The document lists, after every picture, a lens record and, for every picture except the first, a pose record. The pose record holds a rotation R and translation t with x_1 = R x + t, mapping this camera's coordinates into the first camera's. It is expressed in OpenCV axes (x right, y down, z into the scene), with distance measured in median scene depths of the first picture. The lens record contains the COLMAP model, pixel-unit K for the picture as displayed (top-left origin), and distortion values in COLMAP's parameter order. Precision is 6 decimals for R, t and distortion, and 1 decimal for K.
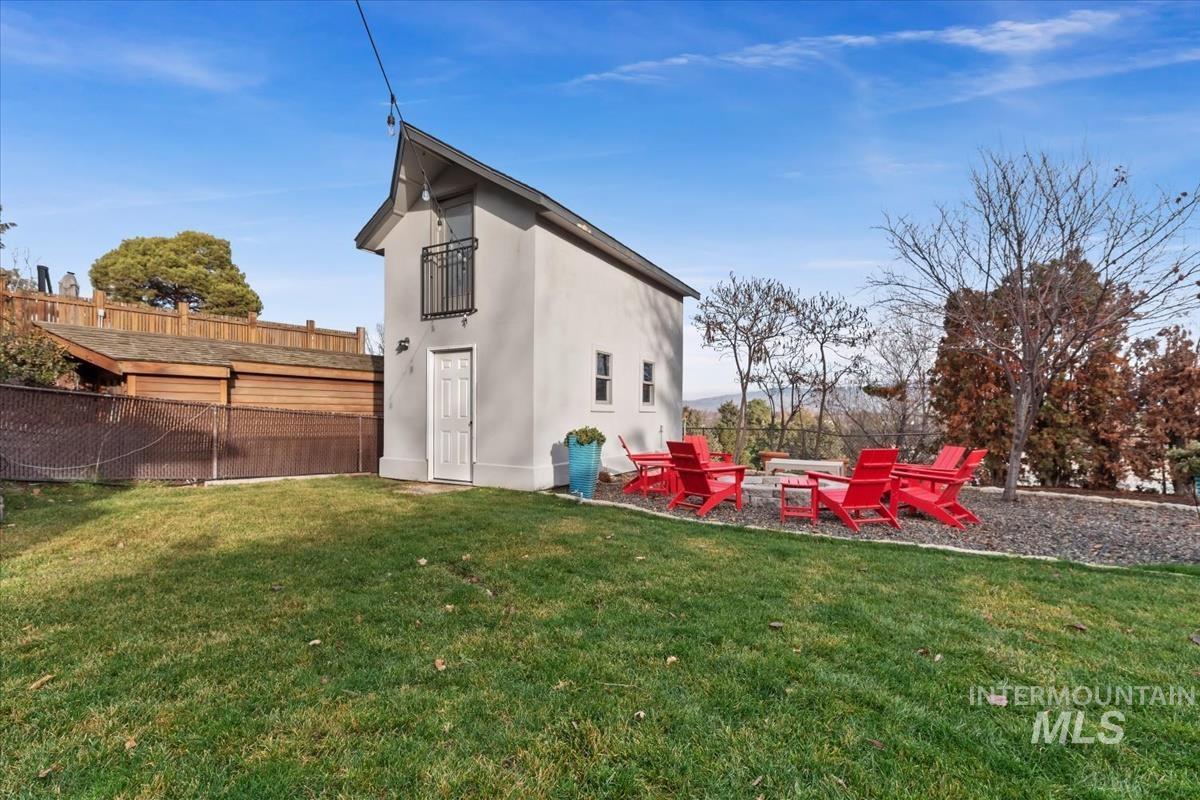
lens RADIAL K [[515.7, 0, 604.4], [0, 515.7, 410.4], [0, 0, 1]] dist [0.000652, 0.000181]
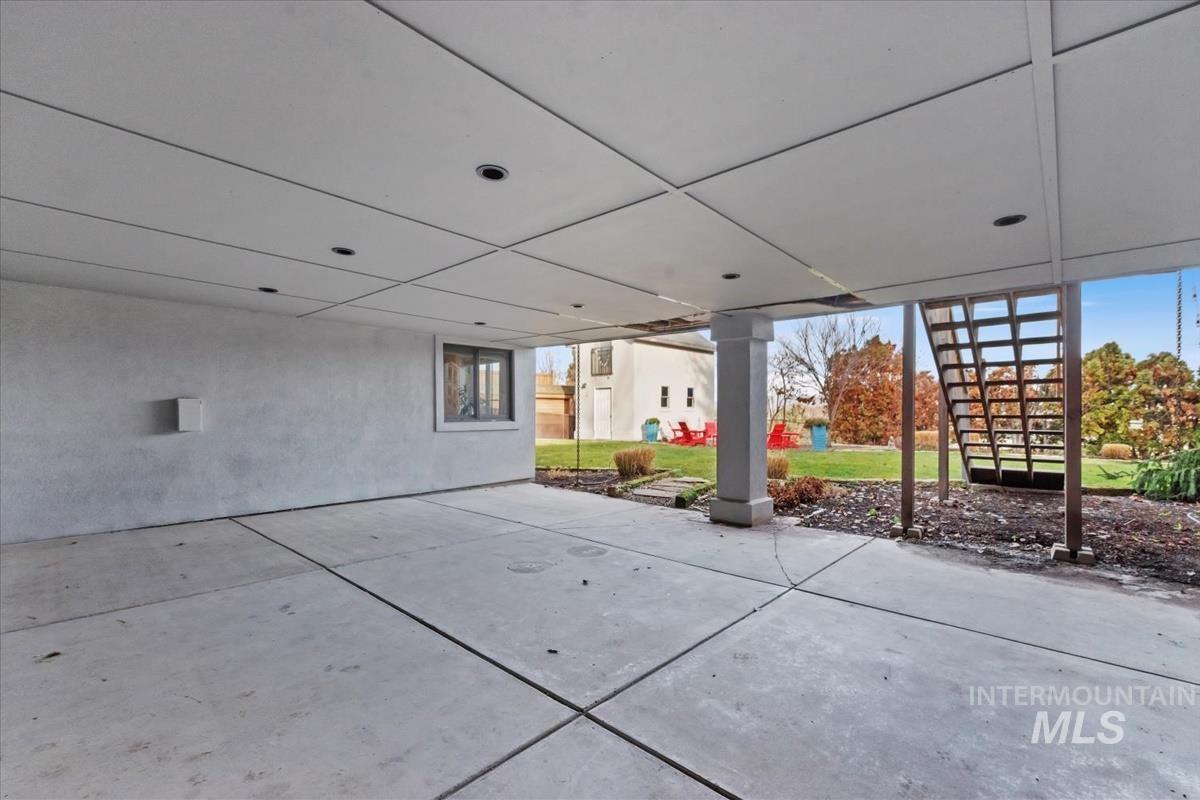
lens RADIAL K [[515.7, 0, 601.6], [0, 515.7, 406.3], [0, 0, 1]] dist [0.000652, 0.000181]
pose [[0.974497, -0.007806, -0.224266, 0.268282], [0.007841, 0.999969, -0.000734, -0.024632], [0.224265, -0.001043, 0.974528, -1.483620]]
